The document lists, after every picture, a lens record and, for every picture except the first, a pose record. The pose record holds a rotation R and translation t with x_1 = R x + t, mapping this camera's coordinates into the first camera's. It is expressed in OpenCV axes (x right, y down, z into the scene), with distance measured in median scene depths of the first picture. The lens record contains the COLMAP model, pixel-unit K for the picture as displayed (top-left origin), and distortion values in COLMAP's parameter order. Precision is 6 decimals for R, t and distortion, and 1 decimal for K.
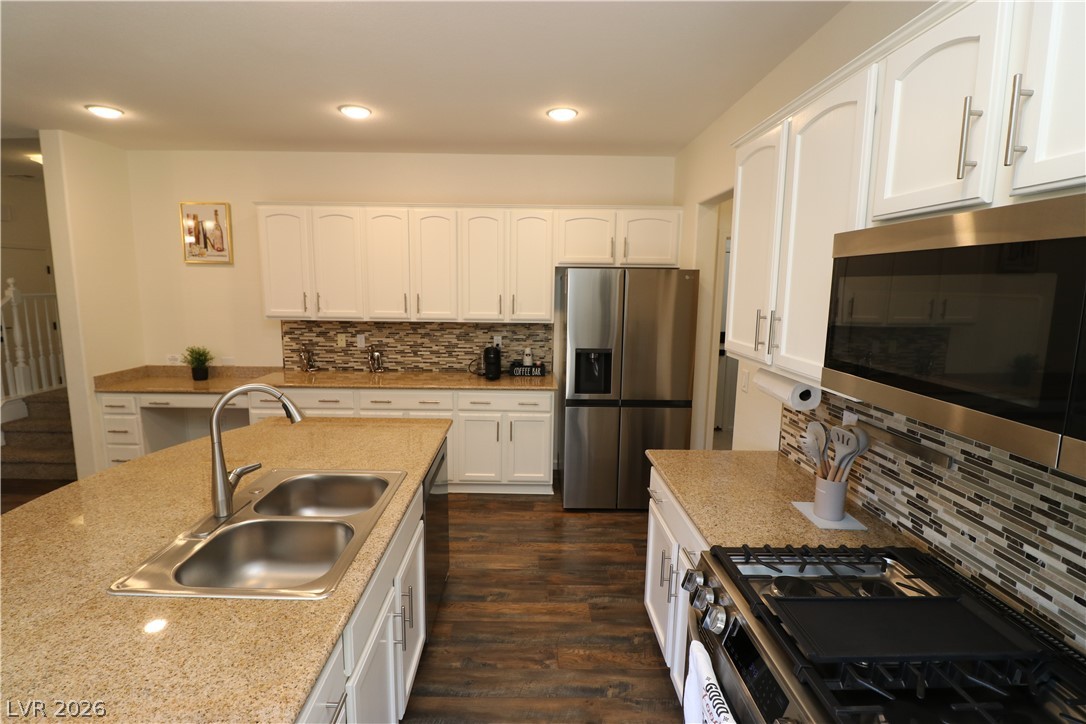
lens RADIAL K [[509.7, 0, 543.0], [0, 509.7, 362.0], [0, 0, 1]] dist [0.000617, -0.012554]
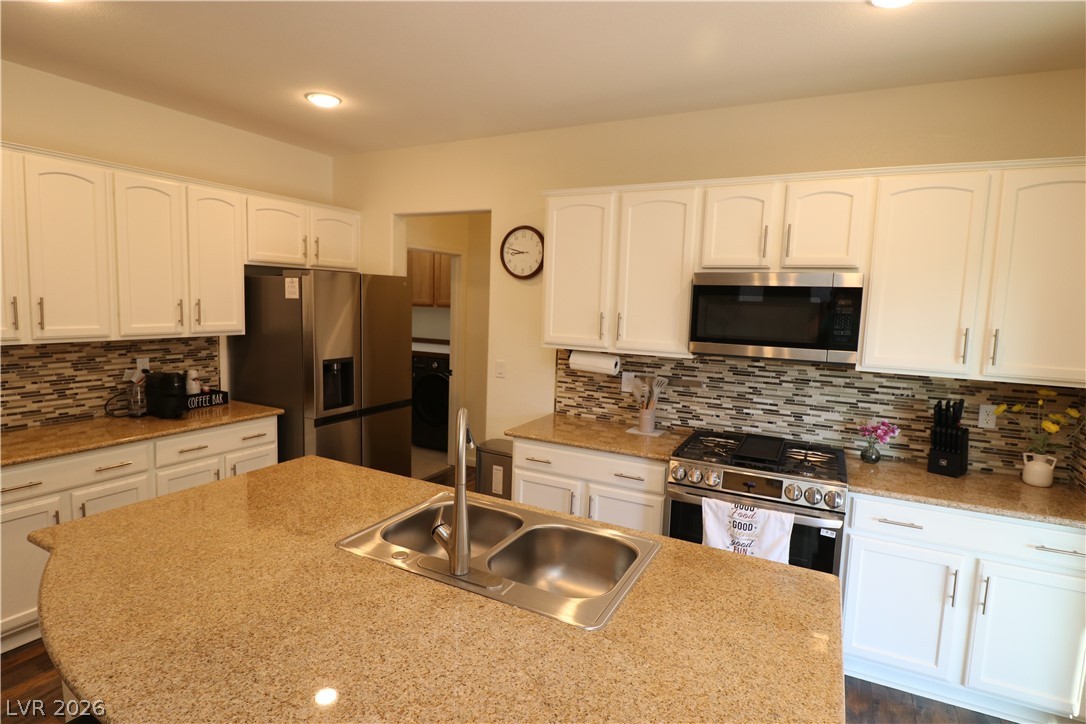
lens RADIAL K [[559.4, 0, 543.0], [0, 559.4, 362.0], [0, 0, 1]] dist [0.003430, 0.000047]
pose [[0.469995, -0.096522, 0.877376, -0.921950], [0.107462, 0.992866, 0.051661, -0.048491], [-0.876103, 0.070004, 0.477014, 0.294306]]
